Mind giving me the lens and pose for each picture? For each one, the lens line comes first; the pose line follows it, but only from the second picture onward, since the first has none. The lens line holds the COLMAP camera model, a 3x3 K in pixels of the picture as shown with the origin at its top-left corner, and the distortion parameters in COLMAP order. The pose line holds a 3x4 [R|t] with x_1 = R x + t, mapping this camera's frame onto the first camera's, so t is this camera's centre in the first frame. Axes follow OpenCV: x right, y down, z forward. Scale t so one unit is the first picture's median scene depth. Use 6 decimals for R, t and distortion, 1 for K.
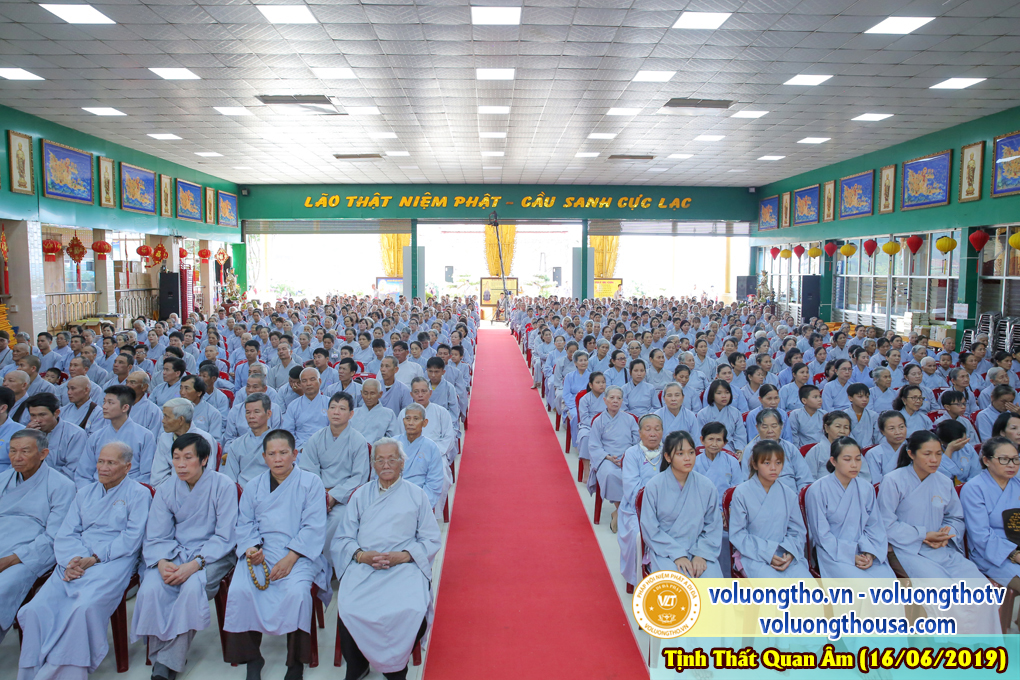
lens RADIAL K [[696.2, 0, 511.8], [0, 696.2, 331.1], [0, 0, 1]] dist [-0.101061, 0.068677]
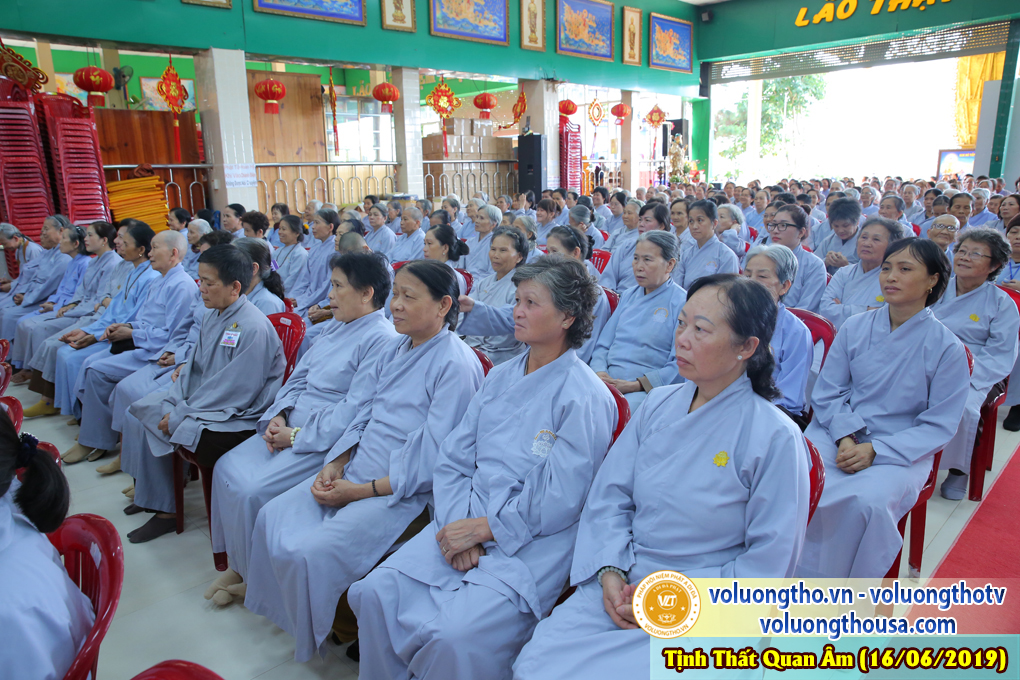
lens RADIAL K [[696.2, 0, 500.2], [0, 696.2, 337.4], [0, 0, 1]] dist [-0.101061, 0.068677]
pose [[0.671836, 0.155129, -0.724273, -0.004902], [-0.038996, 0.983874, 0.174560, -0.007576], [0.739673, -0.089032, 0.667051, 0.449137]]
